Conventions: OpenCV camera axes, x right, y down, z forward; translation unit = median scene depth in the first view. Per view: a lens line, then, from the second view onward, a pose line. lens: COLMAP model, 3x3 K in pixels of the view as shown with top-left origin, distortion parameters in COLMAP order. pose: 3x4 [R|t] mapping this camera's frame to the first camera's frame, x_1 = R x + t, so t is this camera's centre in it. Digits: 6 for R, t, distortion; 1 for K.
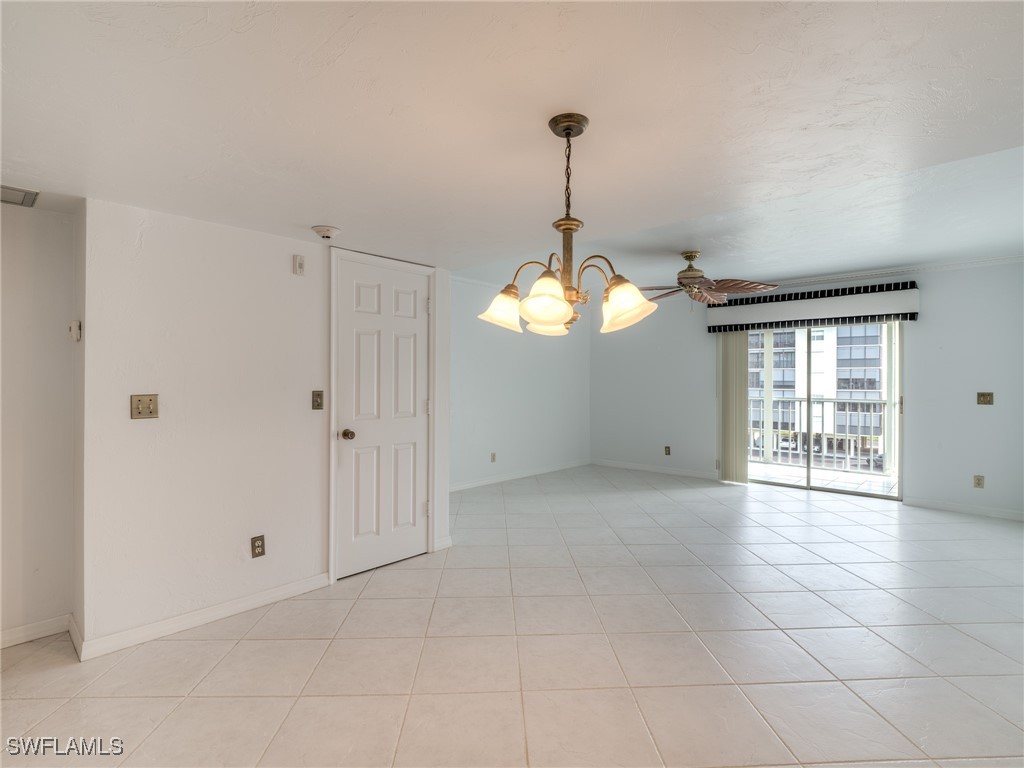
lens RADIAL K [[508.8, 0, 512.0], [0, 508.8, 384.0], [0, 0, 1]] dist [0.001619, 0.000339]
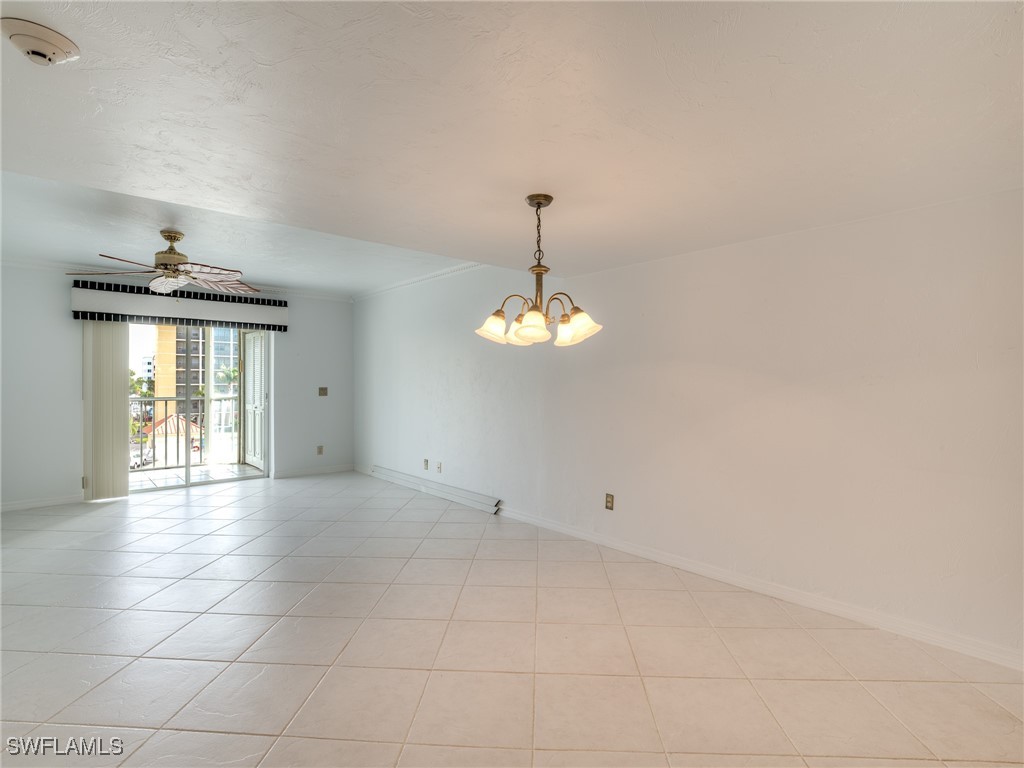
lens RADIAL K [[531.5, 0, 512.0], [0, 531.5, 384.0], [0, 0, 1]] dist [-0.000612, -0.000373]
pose [[0.110721, -0.004273, 0.993842, -0.463863], [0.011256, 0.999932, 0.003045, 0.008060], [-0.993788, 0.010850, 0.110761, 0.287645]]
